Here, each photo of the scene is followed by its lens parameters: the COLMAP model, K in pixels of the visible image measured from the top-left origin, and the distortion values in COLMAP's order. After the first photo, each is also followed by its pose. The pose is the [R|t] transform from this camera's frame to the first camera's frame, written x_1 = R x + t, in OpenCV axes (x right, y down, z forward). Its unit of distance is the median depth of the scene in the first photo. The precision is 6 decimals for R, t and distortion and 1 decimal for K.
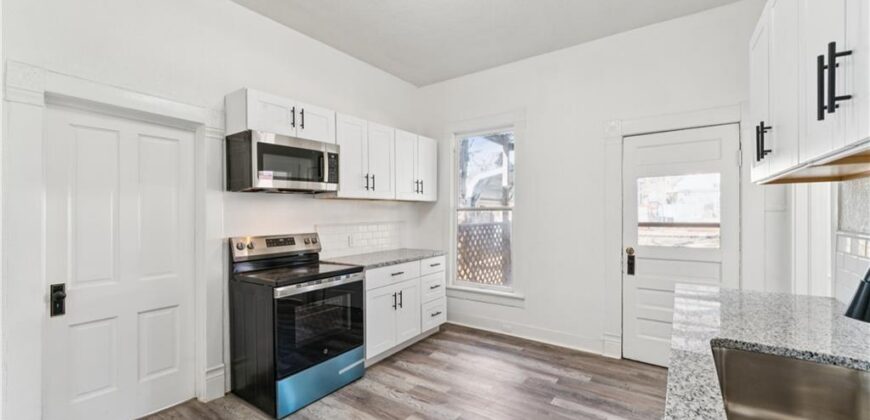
lens RADIAL K [[354.0, 0, 434.3], [0, 354.0, 202.7], [0, 0, 1]] dist [-0.000185, -0.000169]
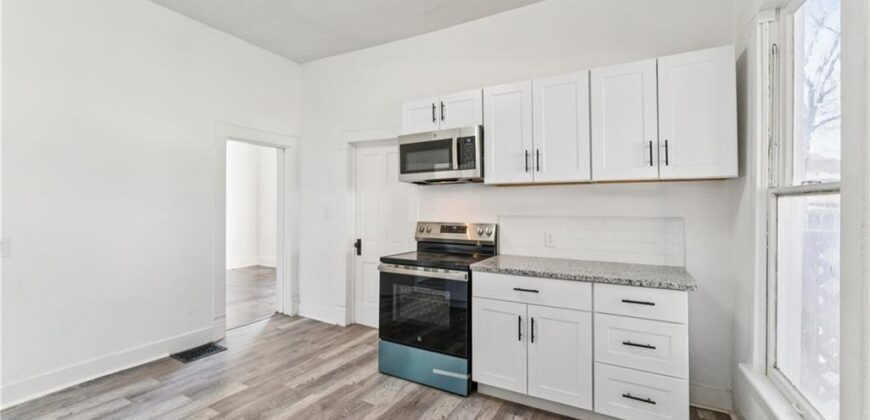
lens RADIAL K [[352.8, 0, 434.7], [0, 352.8, 193.2], [0, 0, 1]] dist [-0.000425, -0.000099]
pose [[0.097507, -0.027581, -0.994853, 0.617764], [0.027534, 0.999308, -0.025006, 0.026875], [0.994854, -0.024954, 0.098199, 0.832369]]
